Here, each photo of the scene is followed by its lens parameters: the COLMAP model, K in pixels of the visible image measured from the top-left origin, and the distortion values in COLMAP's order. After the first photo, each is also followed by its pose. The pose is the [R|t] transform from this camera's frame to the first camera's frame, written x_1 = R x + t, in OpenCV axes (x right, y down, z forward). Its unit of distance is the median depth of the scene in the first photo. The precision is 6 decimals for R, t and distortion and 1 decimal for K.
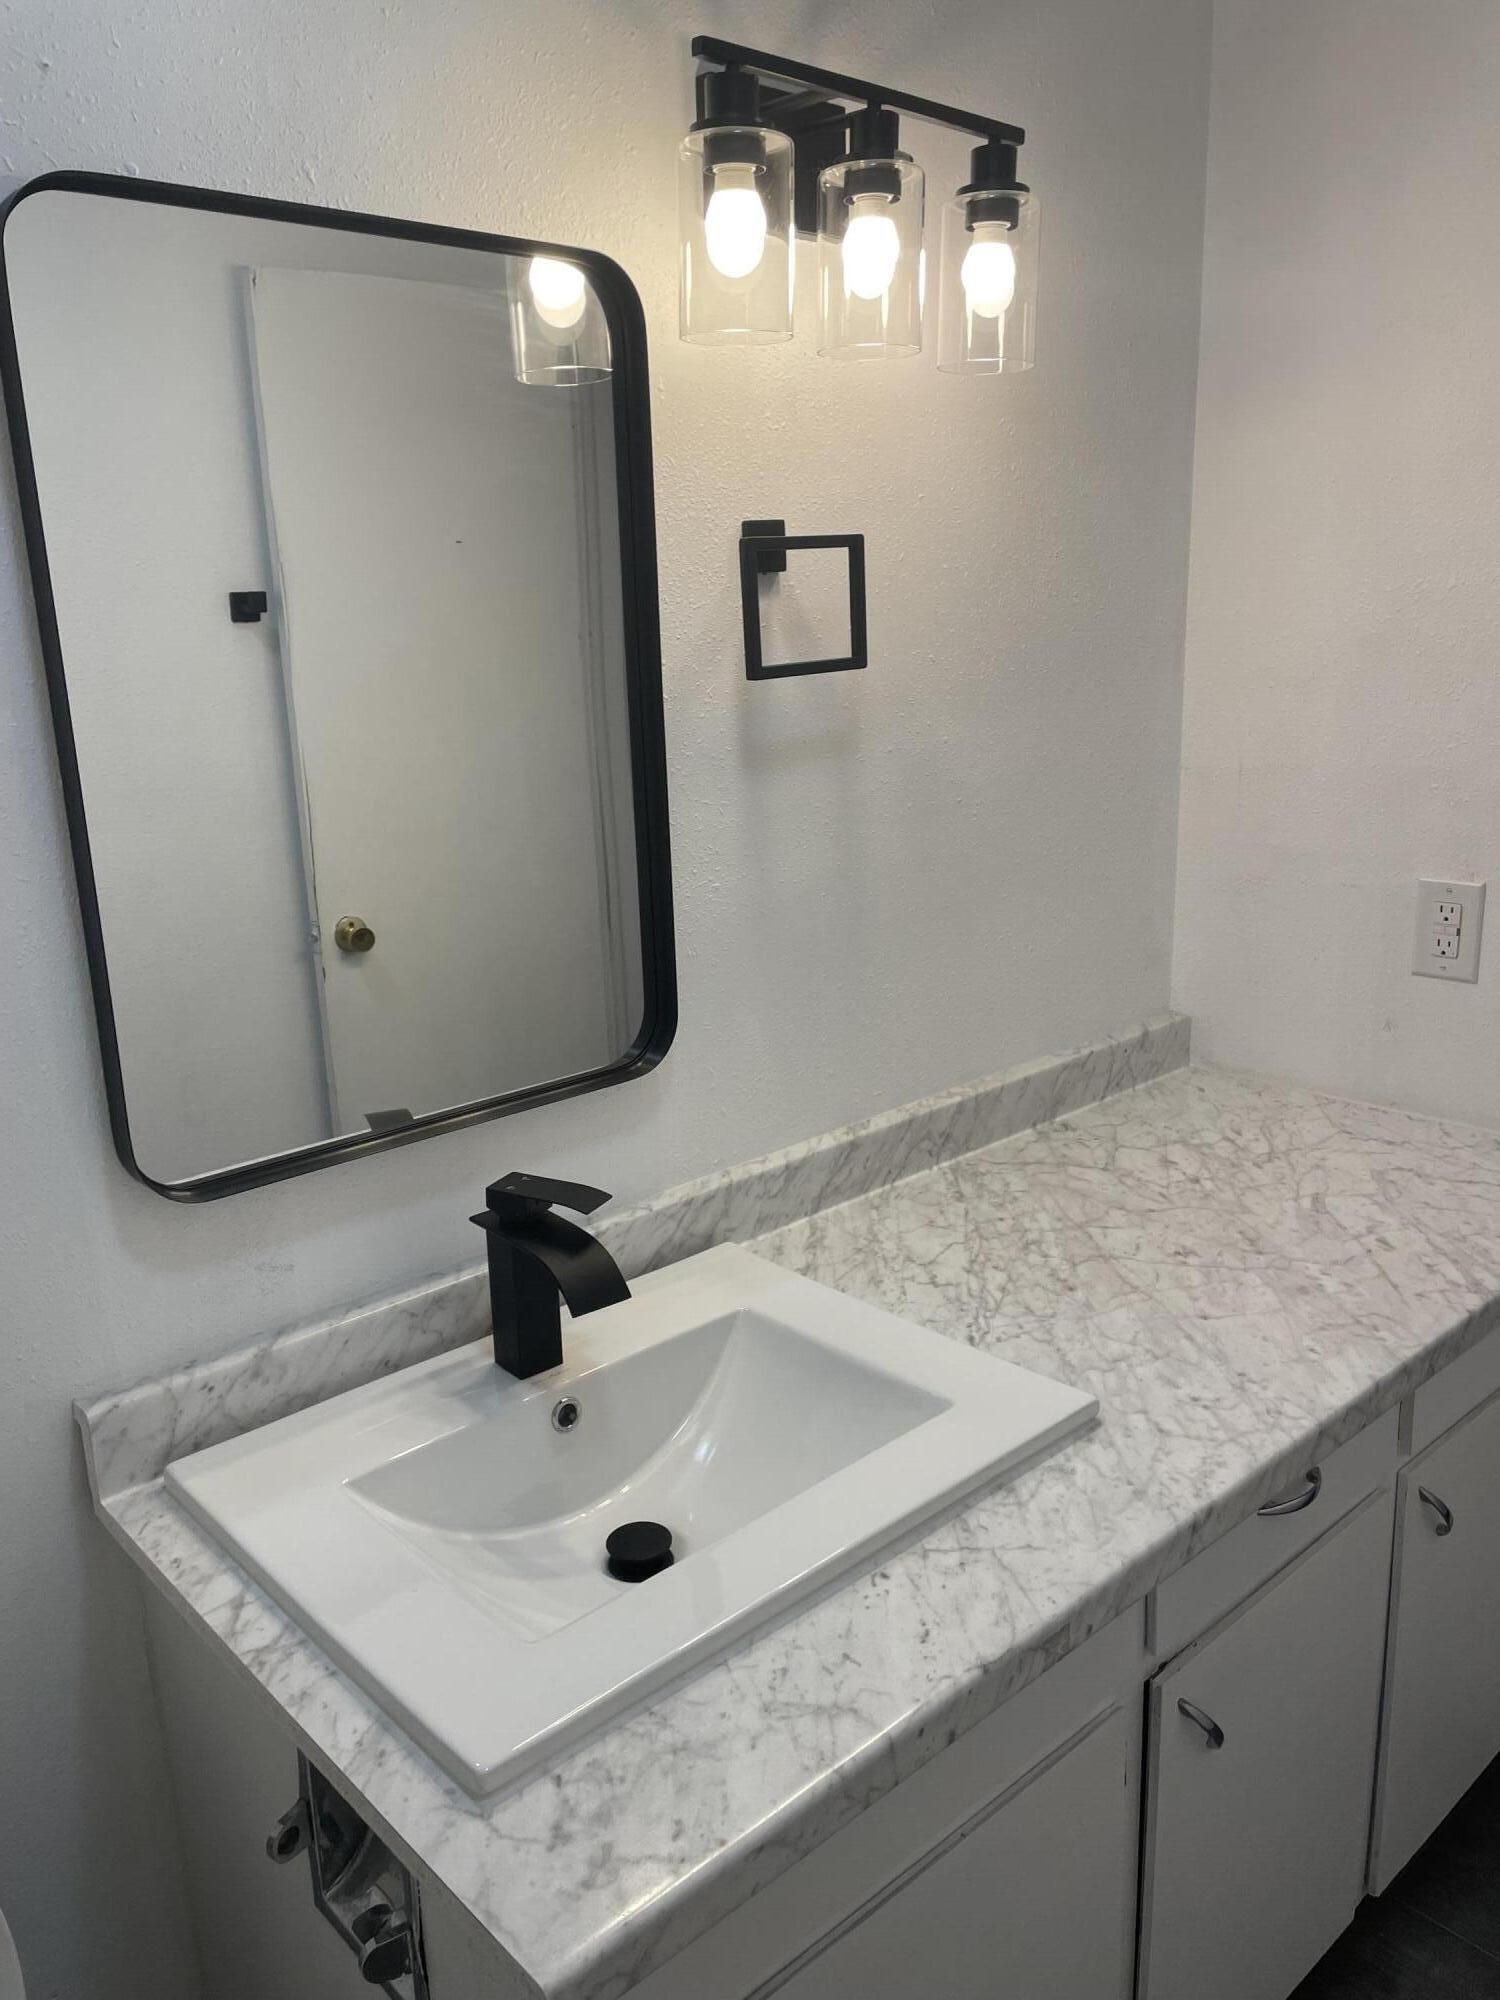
lens RADIAL K [[1498.8, 0, 742.0], [0, 1498.8, 1019.6], [0, 0, 1]] dist [0.102035, -0.112652]
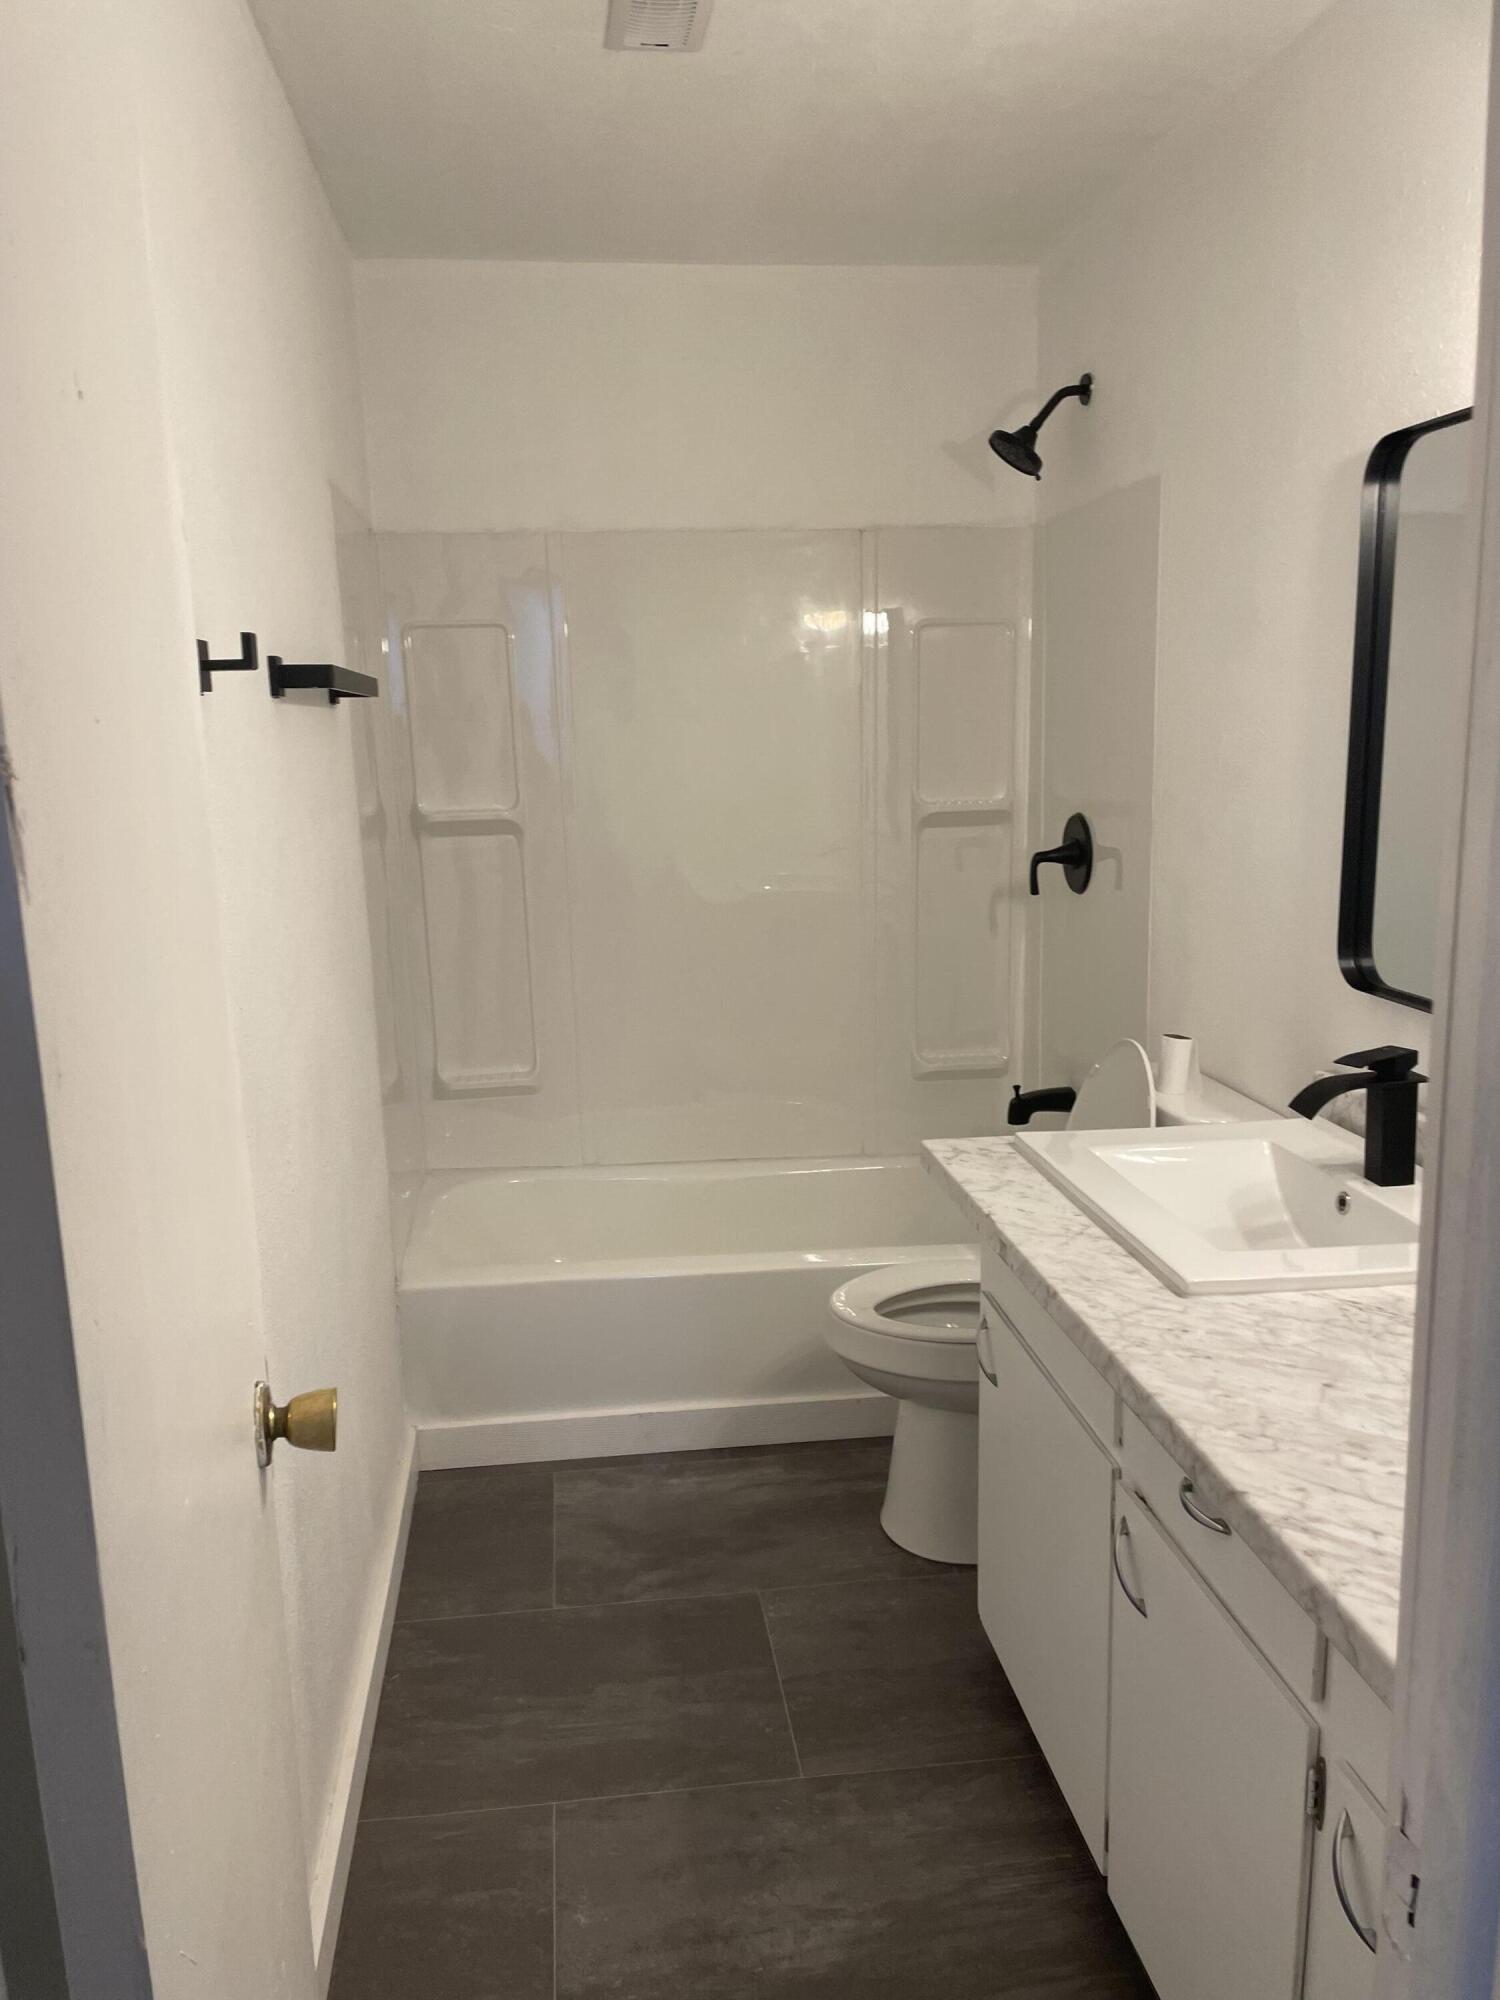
lens RADIAL K [[1498.8, 0, 742.0], [0, 1498.8, 1019.6], [0, 0, 1]] dist [0.102035, -0.112652]
pose [[-0.558378, 0.225374, -0.798386, 1.585254], [-0.159752, 0.915166, 0.370068, -0.414561], [0.814060, 0.334181, -0.475004, 1.359724]]
